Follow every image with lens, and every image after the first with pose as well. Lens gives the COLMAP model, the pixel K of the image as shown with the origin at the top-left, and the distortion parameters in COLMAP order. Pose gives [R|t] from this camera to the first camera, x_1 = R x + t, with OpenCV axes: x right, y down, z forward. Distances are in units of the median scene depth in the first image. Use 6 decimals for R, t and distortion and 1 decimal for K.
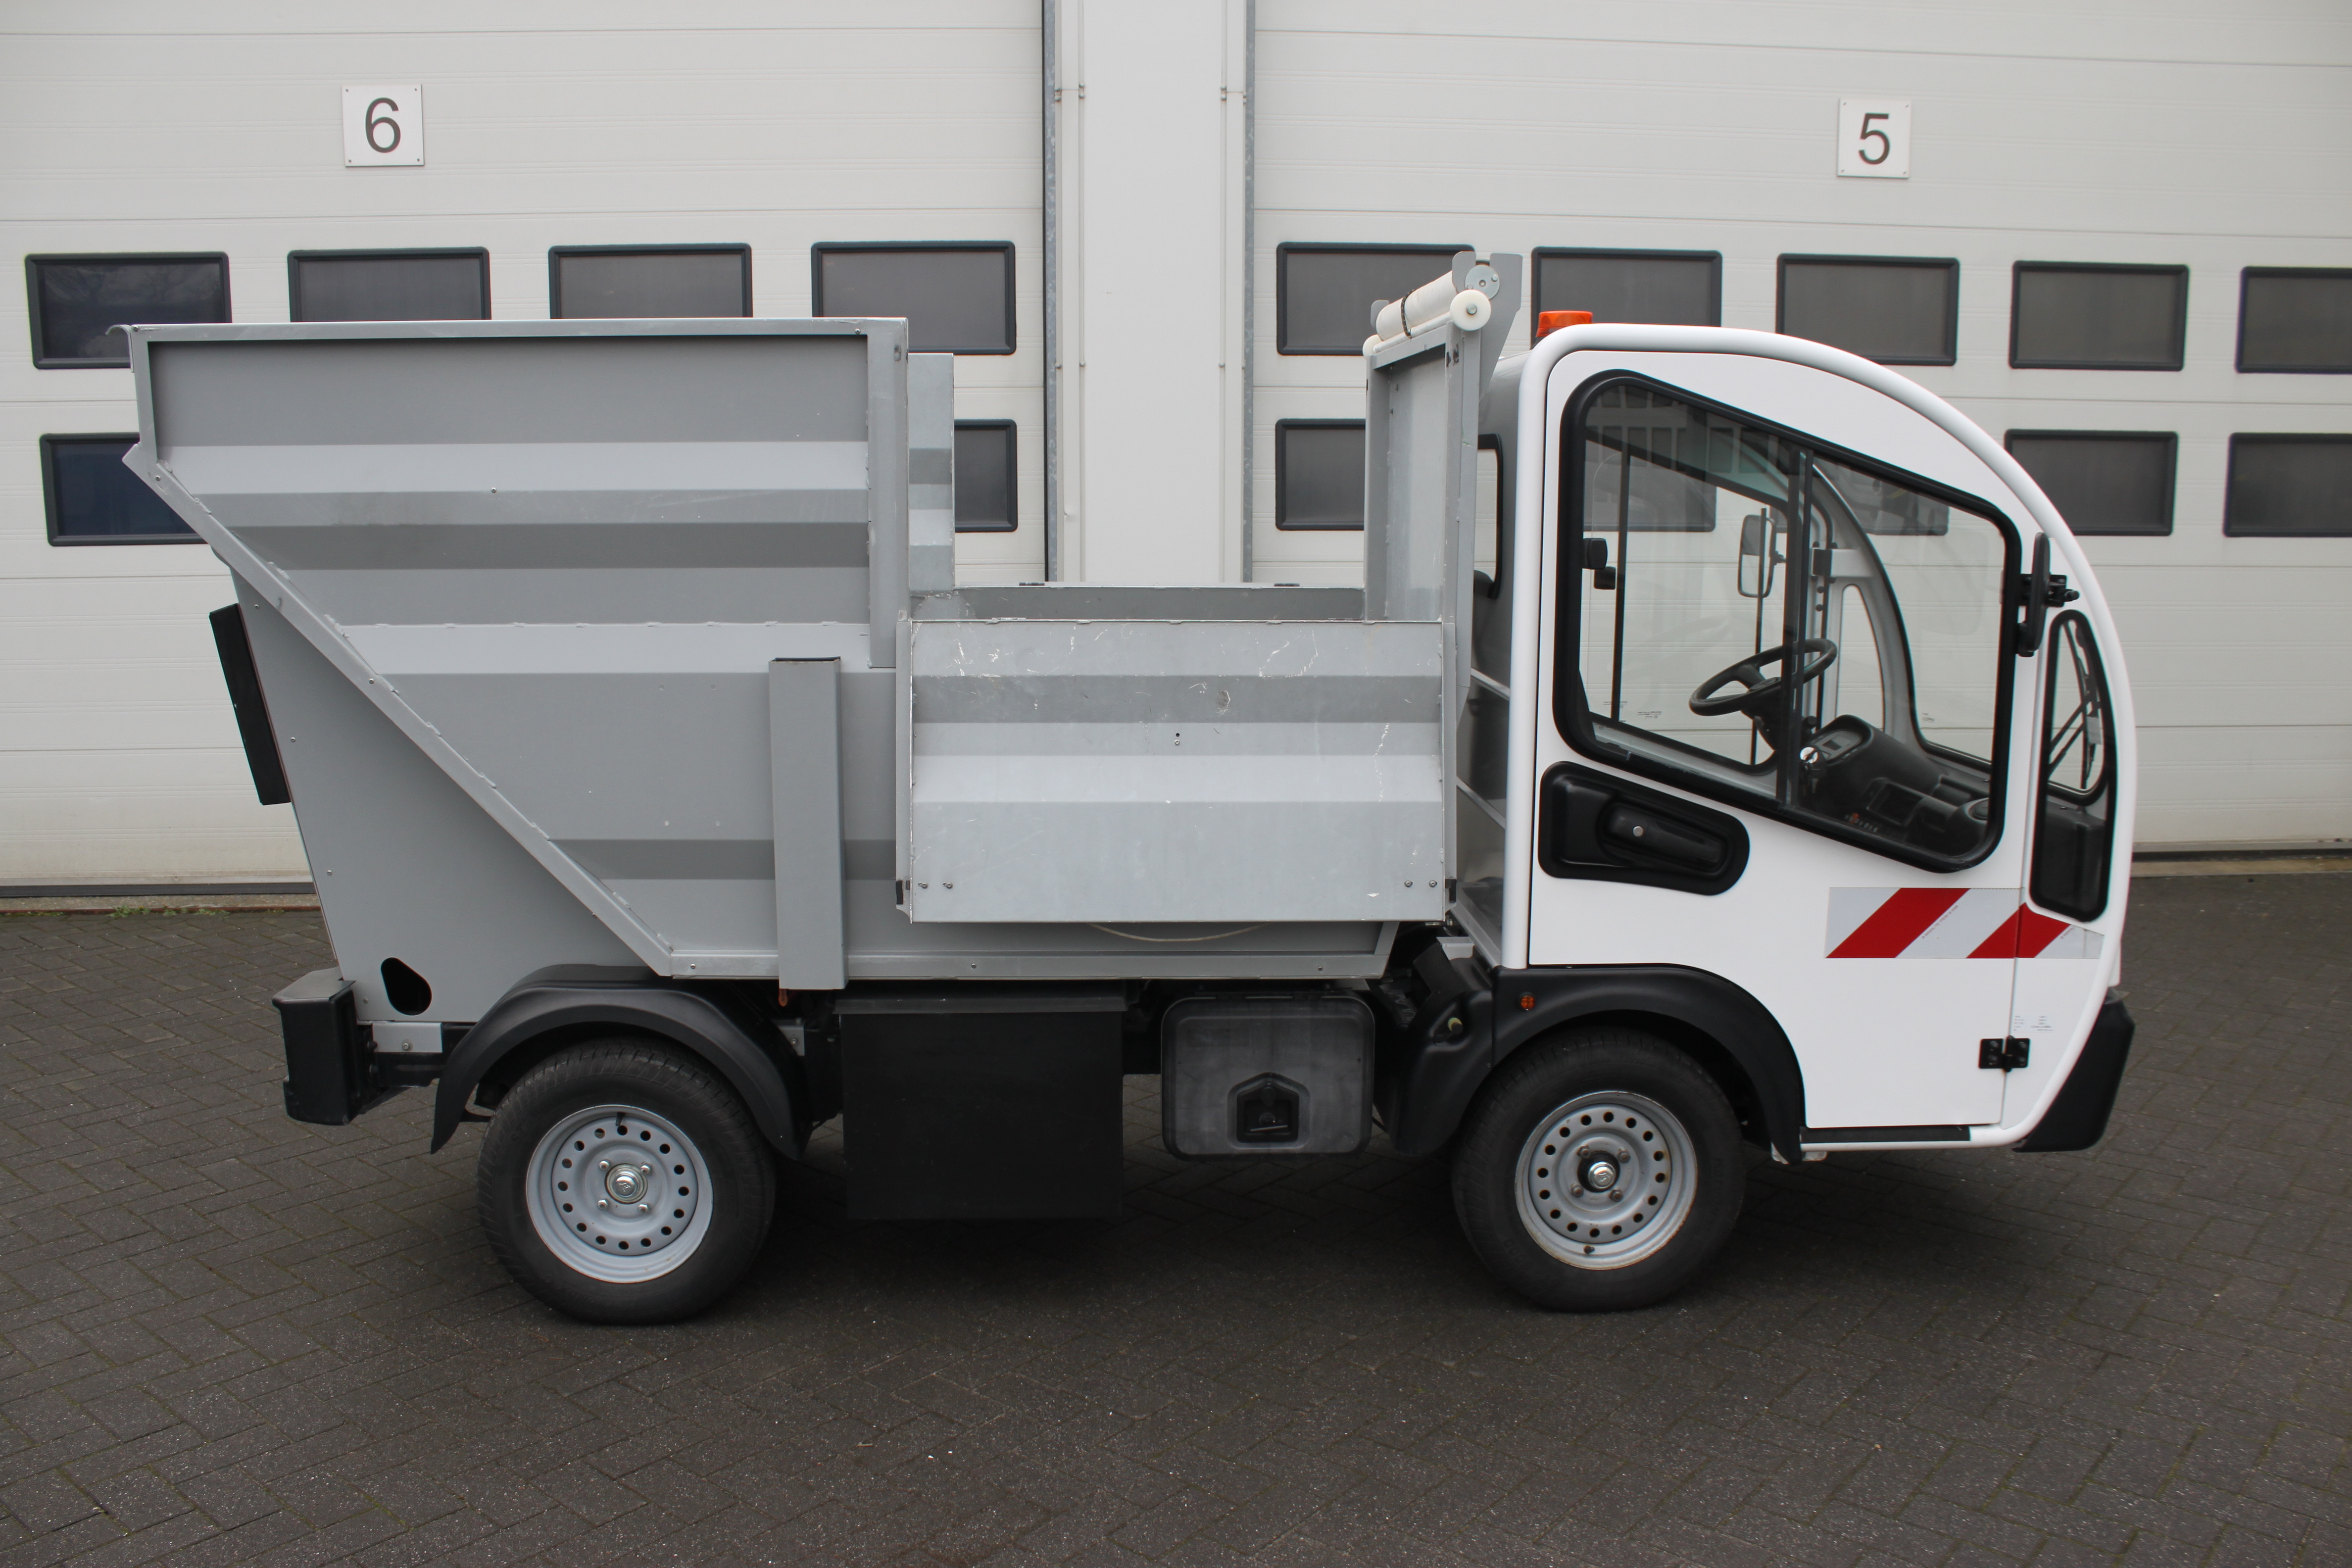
lens RADIAL K [[1930.8, 0, 1168.7], [0, 1930.8, 786.0], [0, 0, 1]] dist [-0.163744, 0.128272]
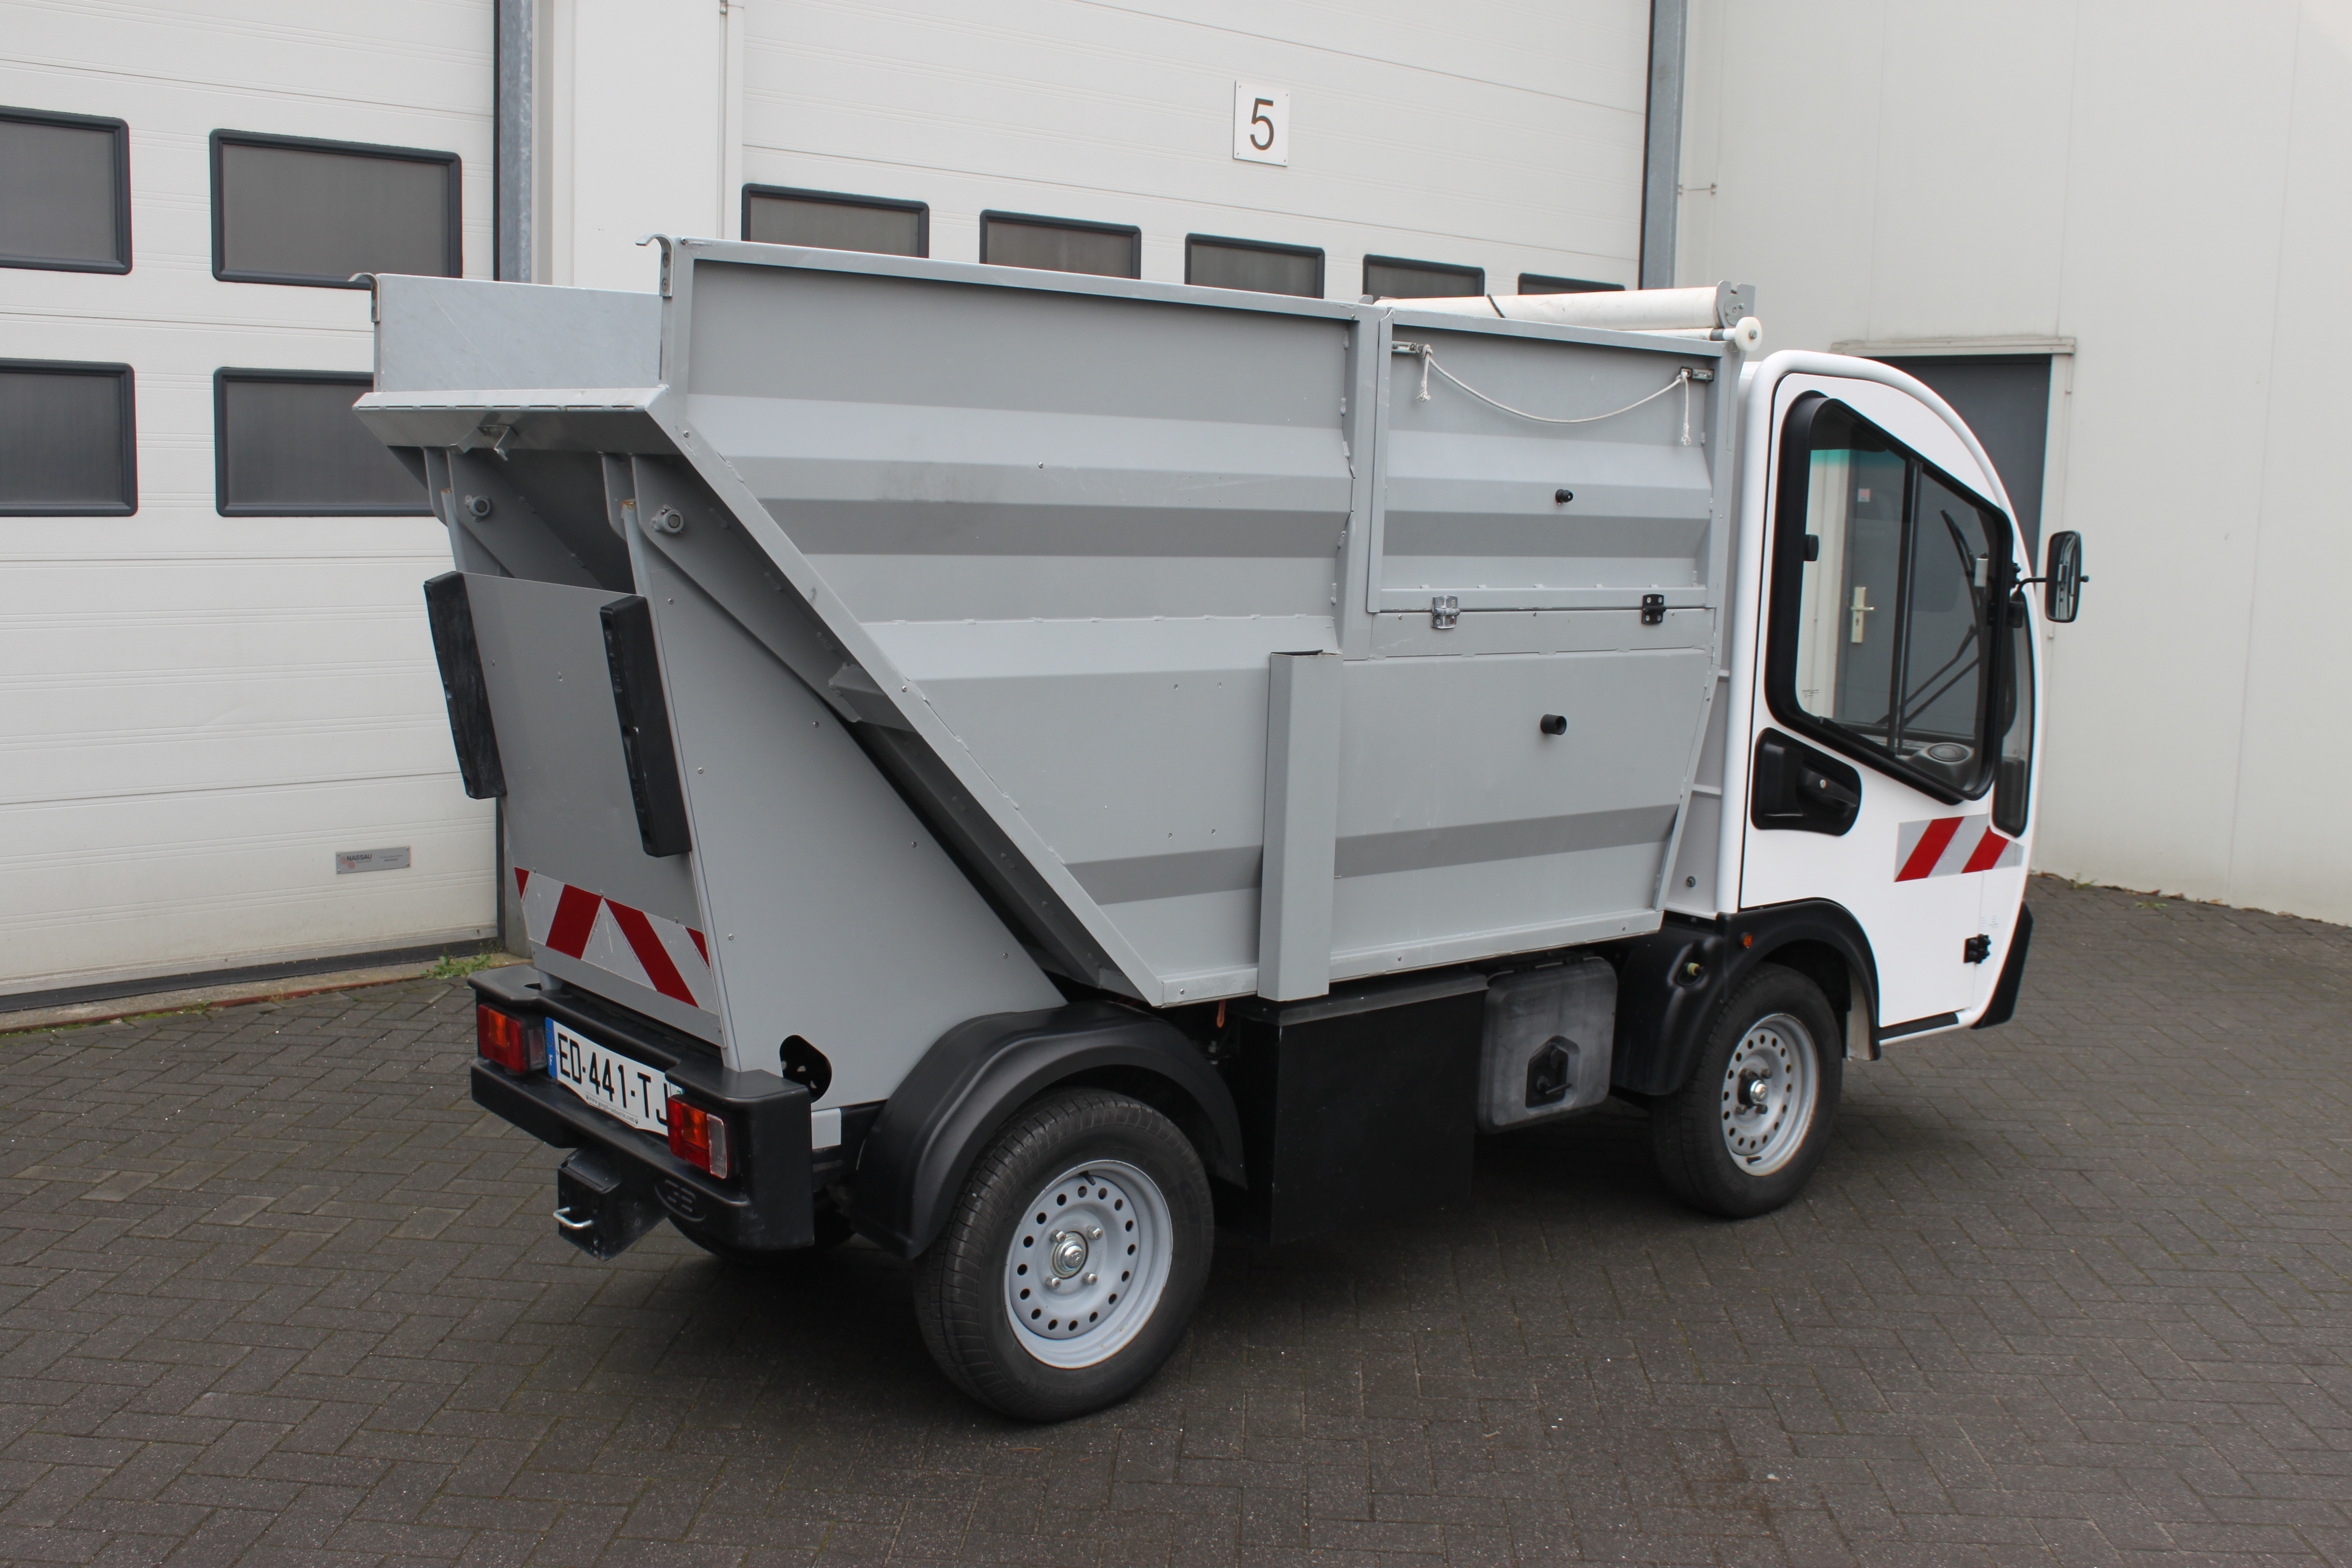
lens RADIAL K [[2375.1, 0, 1156.0], [0, 2375.1, 783.1], [0, 0, 1]] dist [-0.120840, 0.118836]
pose [[0.788870, -0.056782, 0.611931, -0.926703], [0.067380, 0.997711, 0.005715, -0.012147], [-0.610855, 0.036724, 0.790890, 0.102078]]
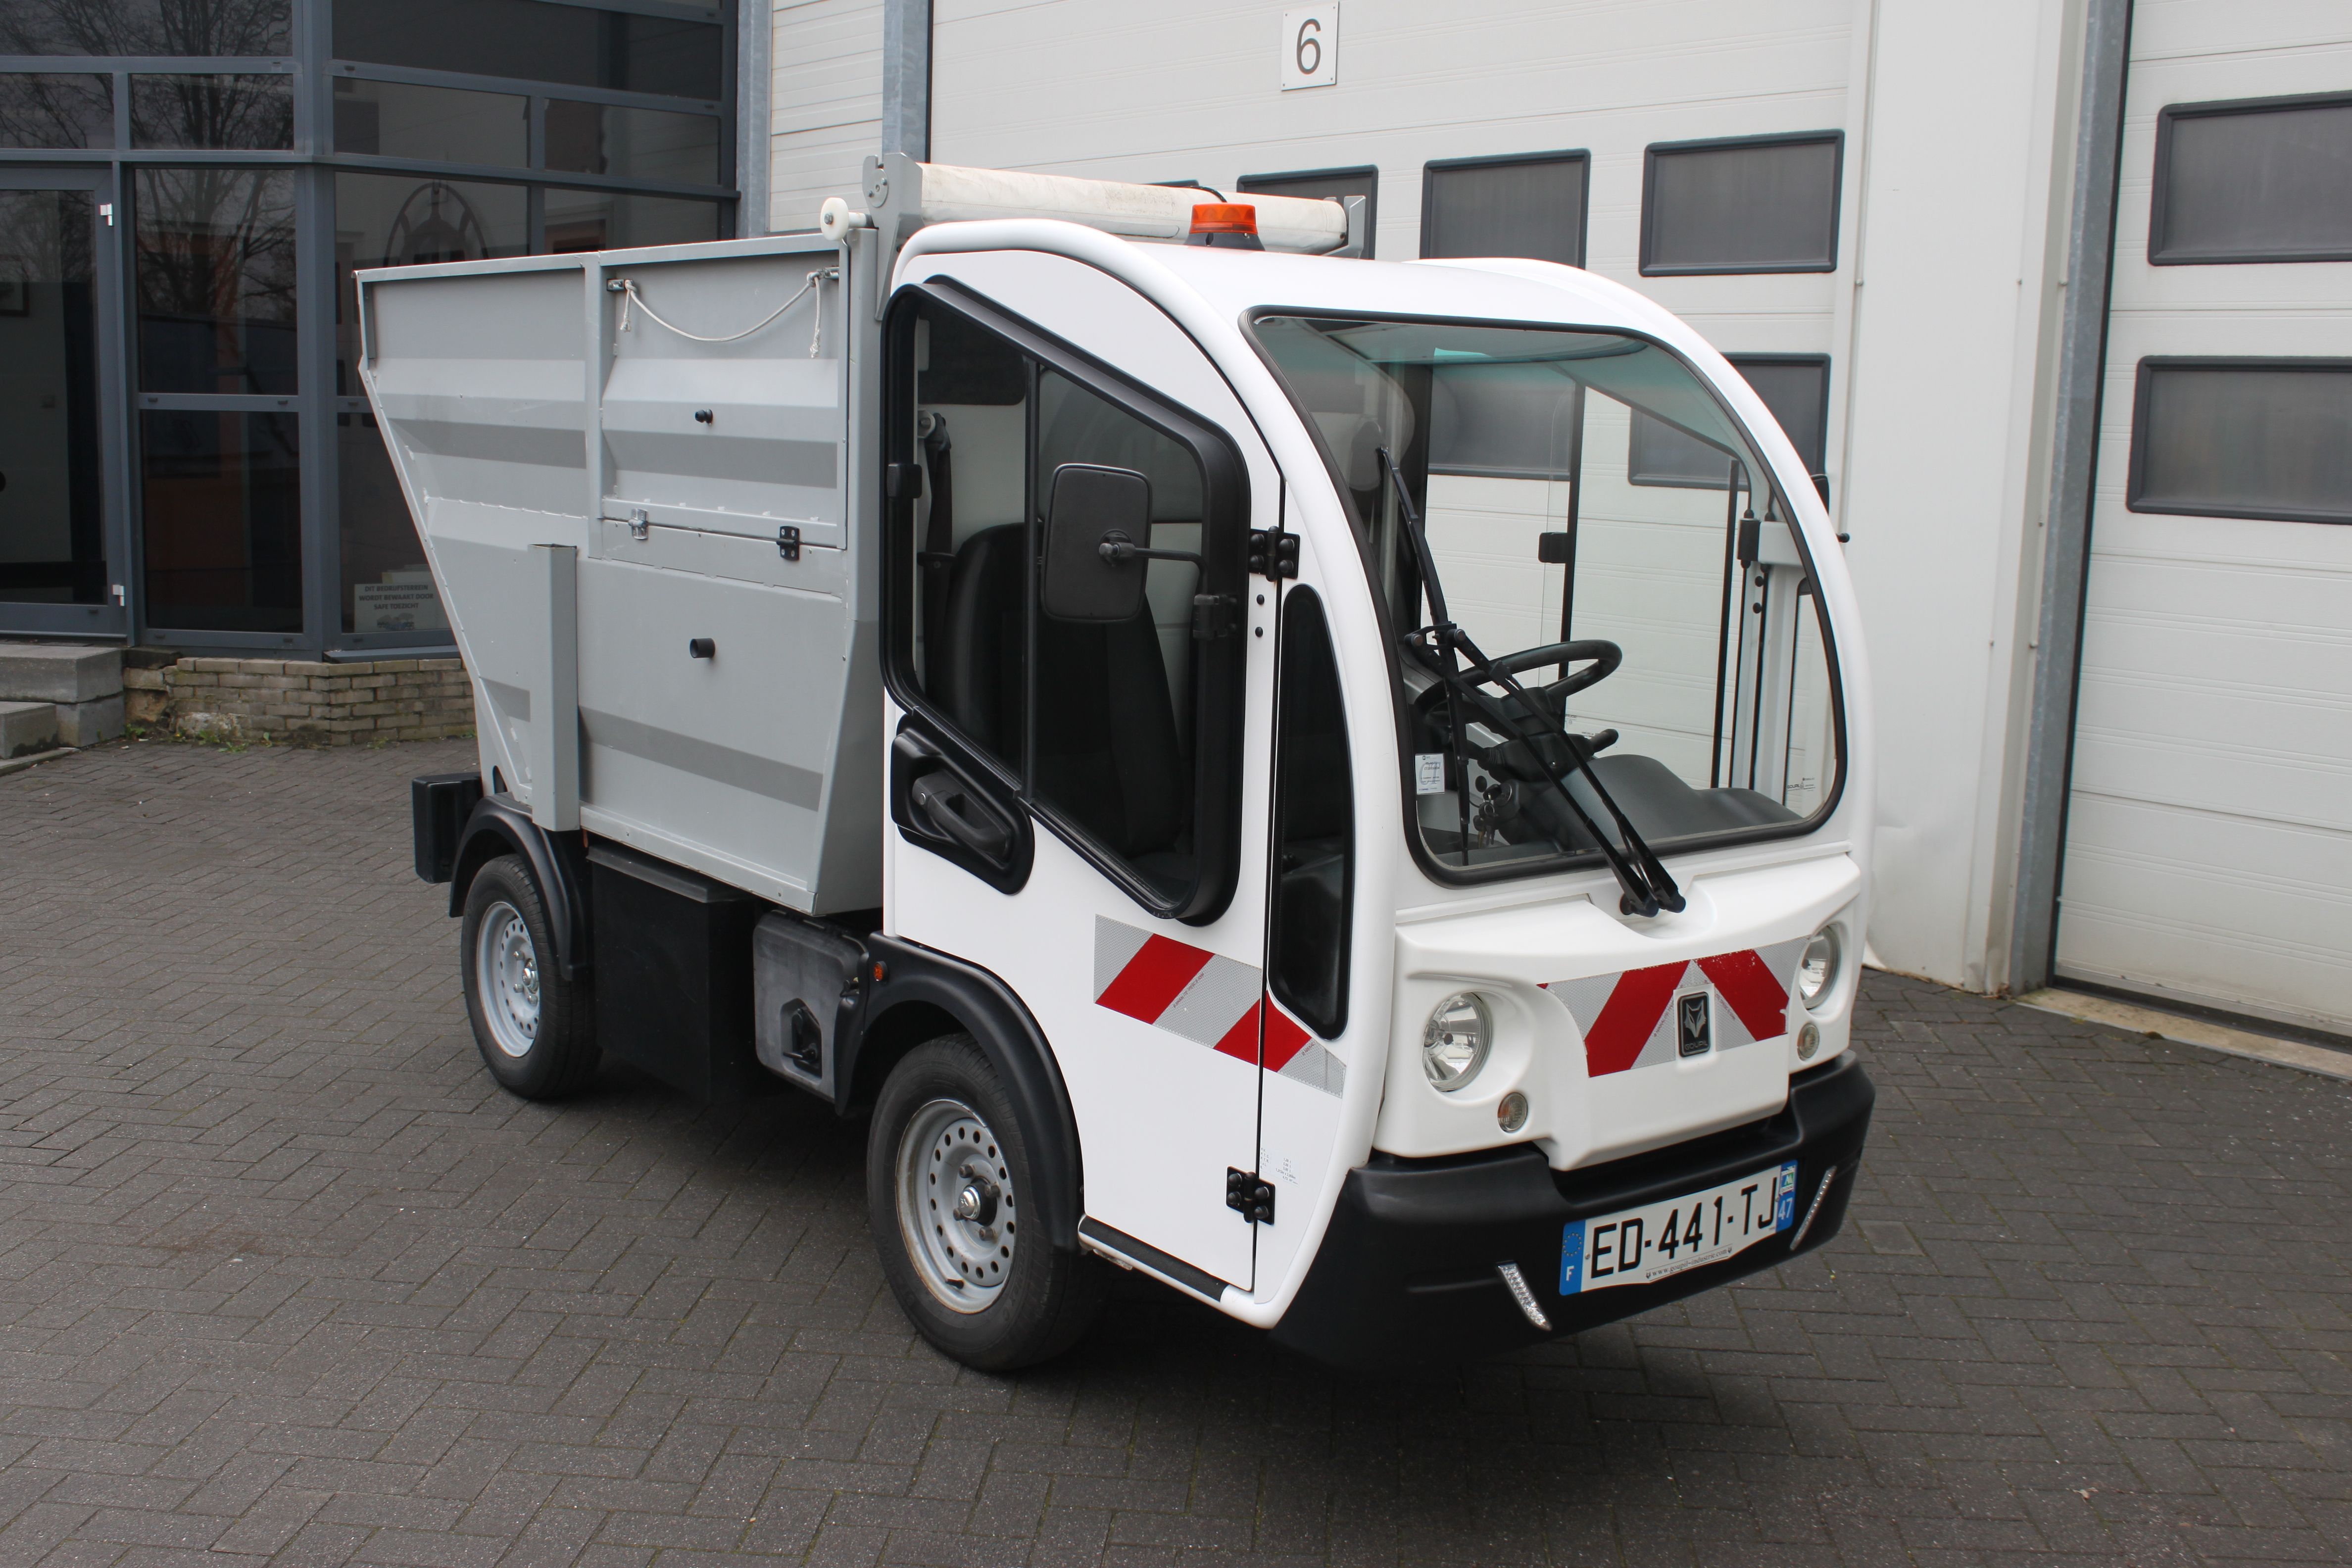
lens RADIAL K [[2375.1, 0, 1156.0], [0, 2375.1, 783.1], [0, 0, 1]] dist [-0.120840, 0.118836]
pose [[0.590978, 0.142948, -0.793921, 1.130125], [-0.153993, 0.986067, 0.062915, -0.066032], [0.791853, 0.085077, 0.604757, 0.407489]]
